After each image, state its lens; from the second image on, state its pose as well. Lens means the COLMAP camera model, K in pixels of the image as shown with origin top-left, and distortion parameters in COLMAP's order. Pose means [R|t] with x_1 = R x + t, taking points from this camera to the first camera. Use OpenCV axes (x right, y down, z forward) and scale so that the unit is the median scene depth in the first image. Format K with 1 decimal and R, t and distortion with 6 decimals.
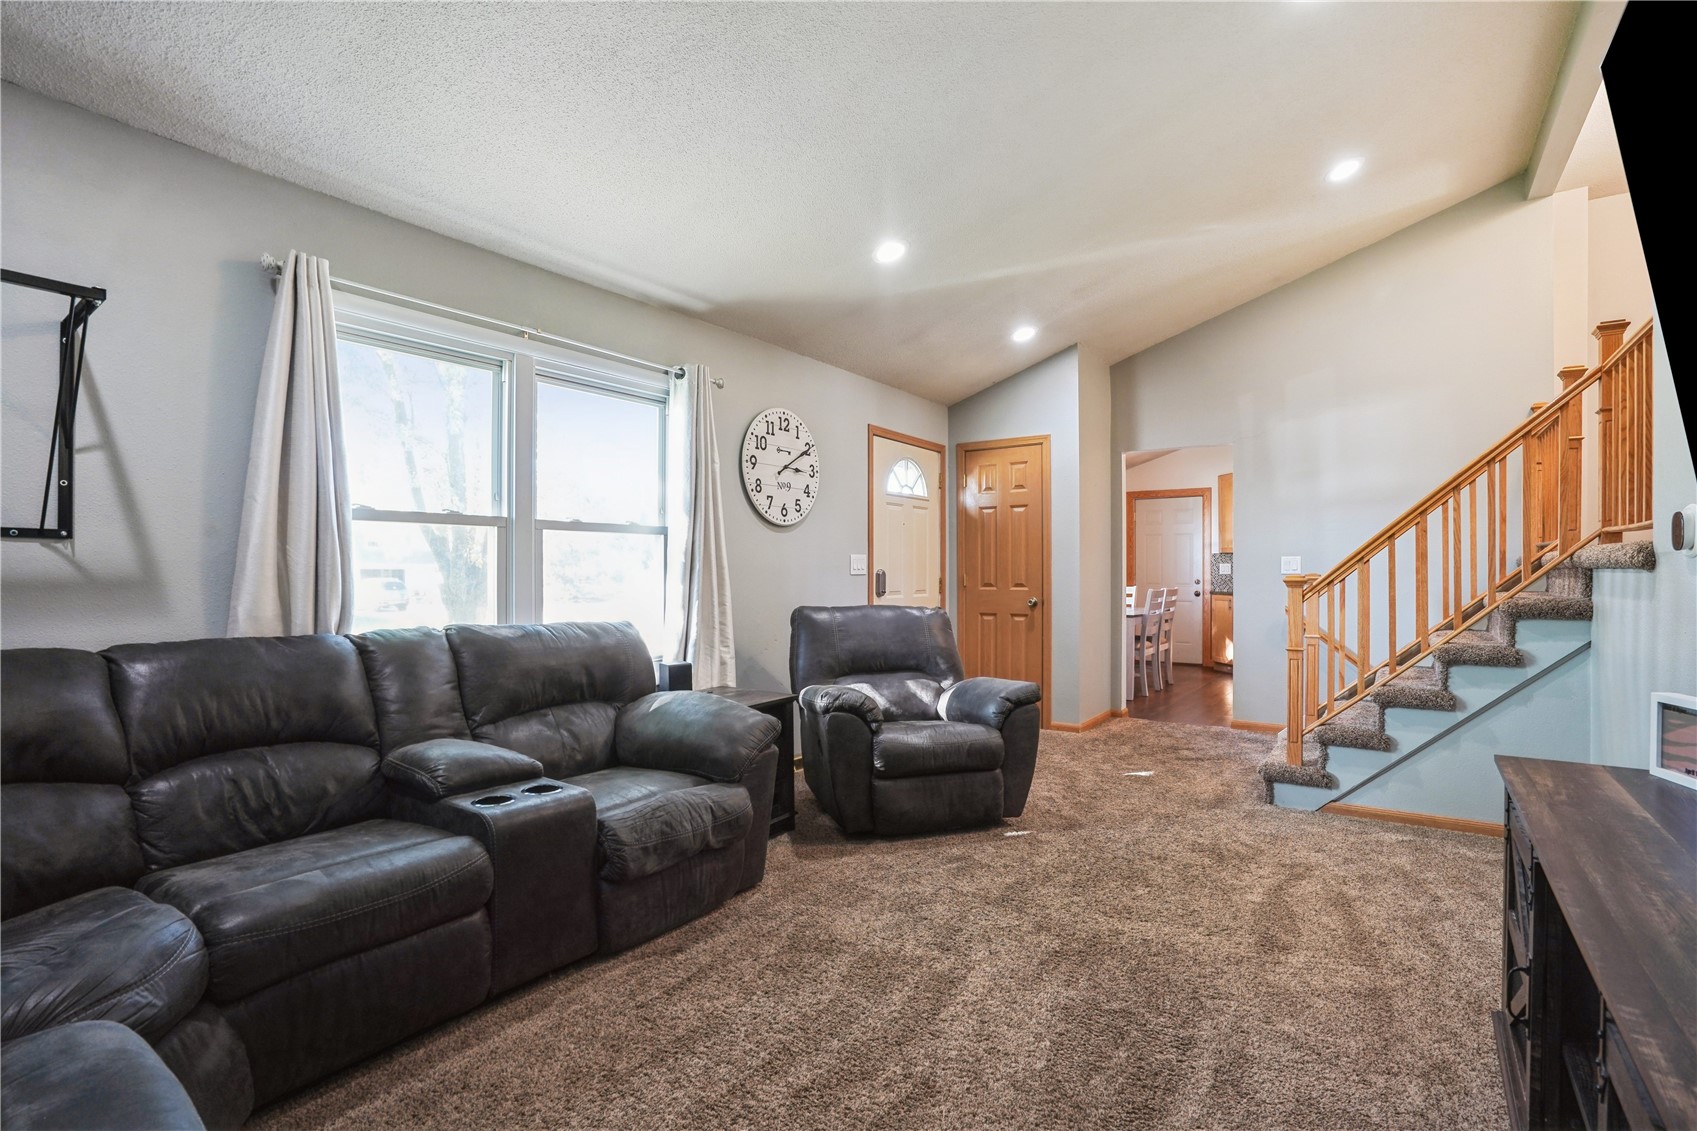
lens RADIAL K [[794.9, 0, 845.7], [0, 794.9, 571.4], [0, 0, 1]] dist [-0.064832, 0.027093]
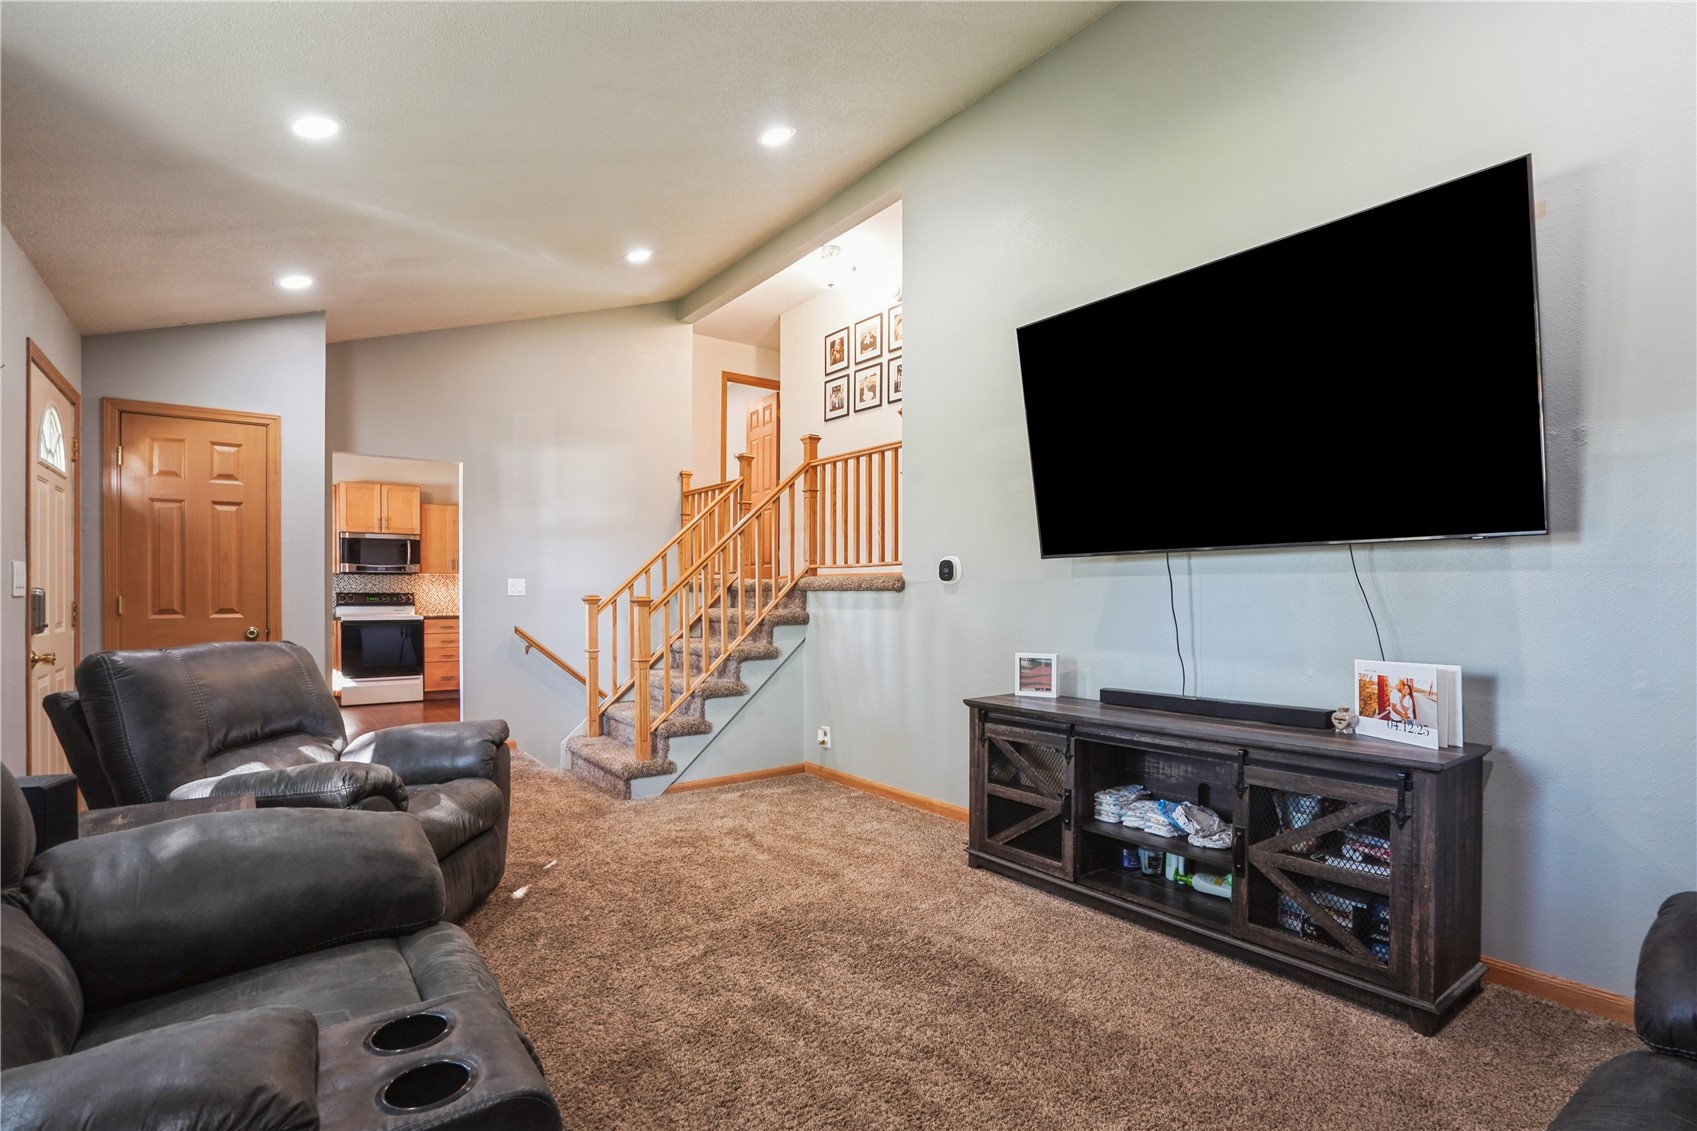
lens RADIAL K [[809.8, 0, 846.5], [0, 809.8, 596.1], [0, 0, 1]] dist [-0.063402, 0.013794]
pose [[0.288491, 0.000427, 0.957482, -0.499609], [-0.000436, 1.000000, -0.000314, 0.005945], [-0.957482, -0.000327, 0.288491, 0.387352]]
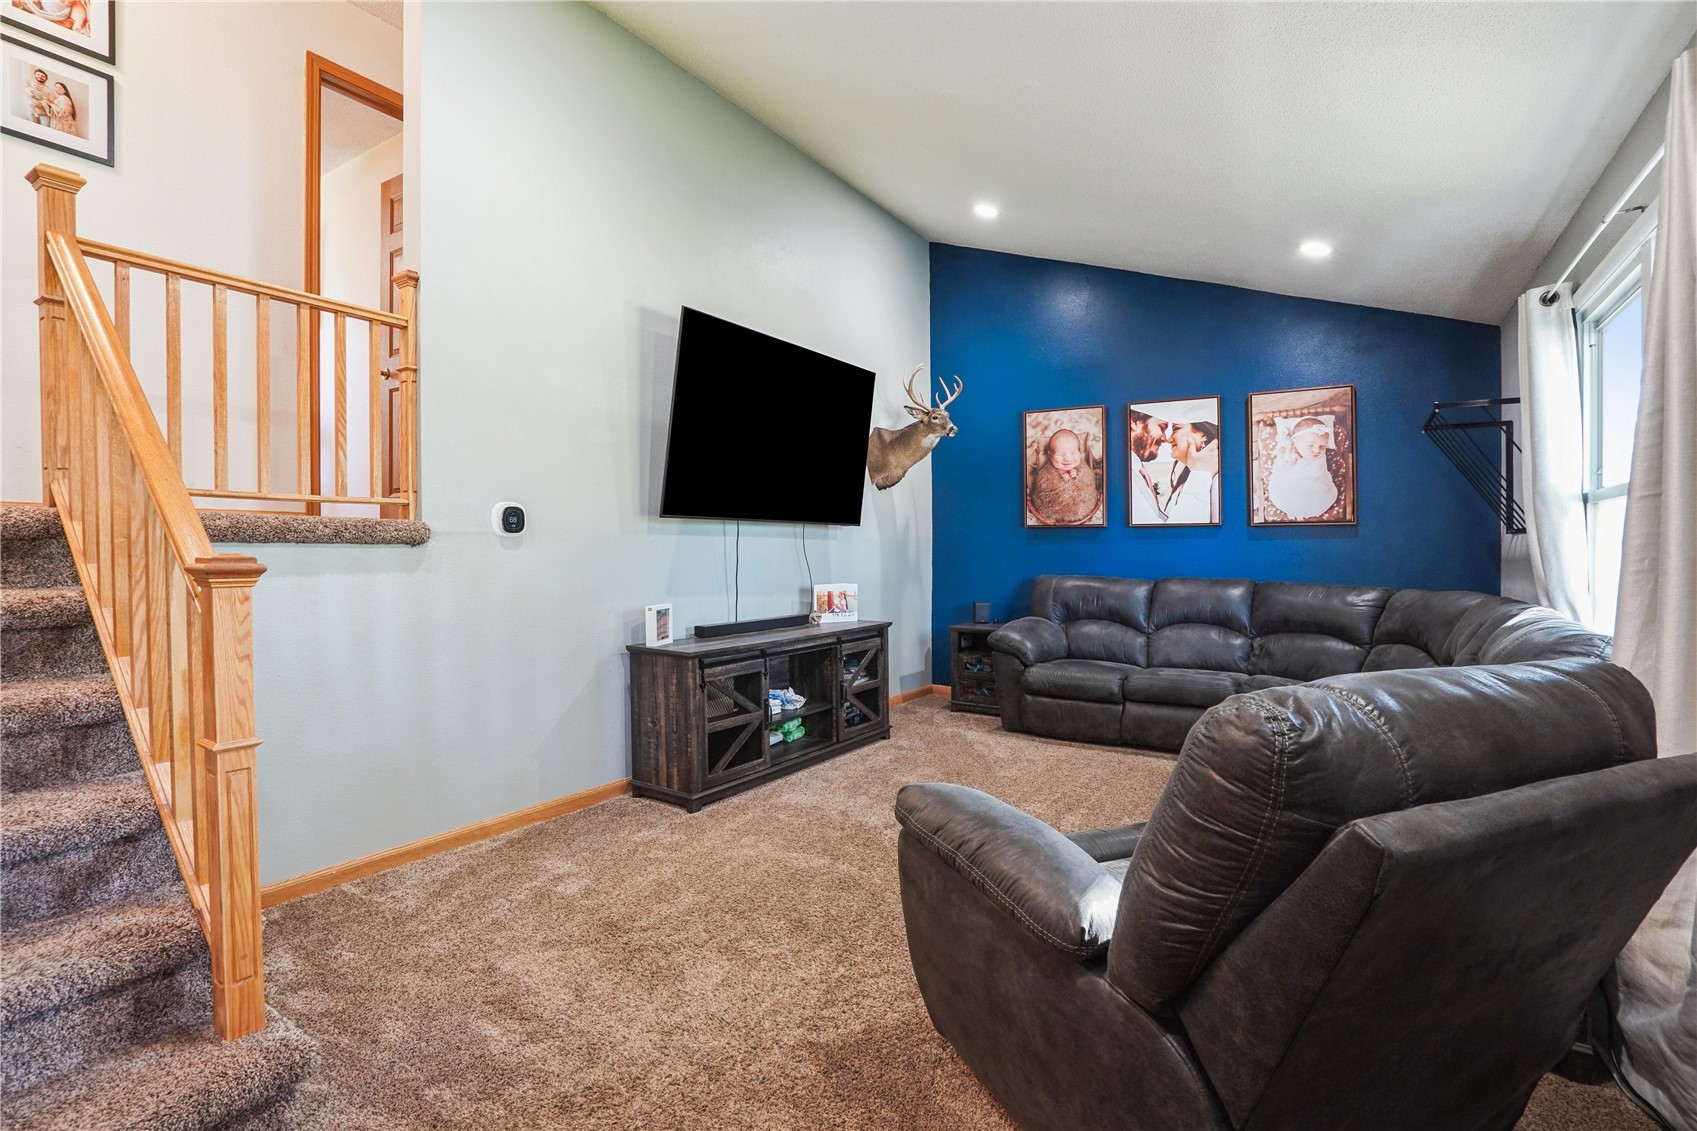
lens RADIAL K [[794.9, 0, 845.7], [0, 794.9, 571.4], [0, 0, 1]] dist [-0.064832, 0.027093]
pose [[-0.998600, 0.004555, -0.052701, 0.305147], [0.003291, 0.999705, 0.024052, 0.007214], [0.052795, 0.023845, -0.998321, 1.474627]]
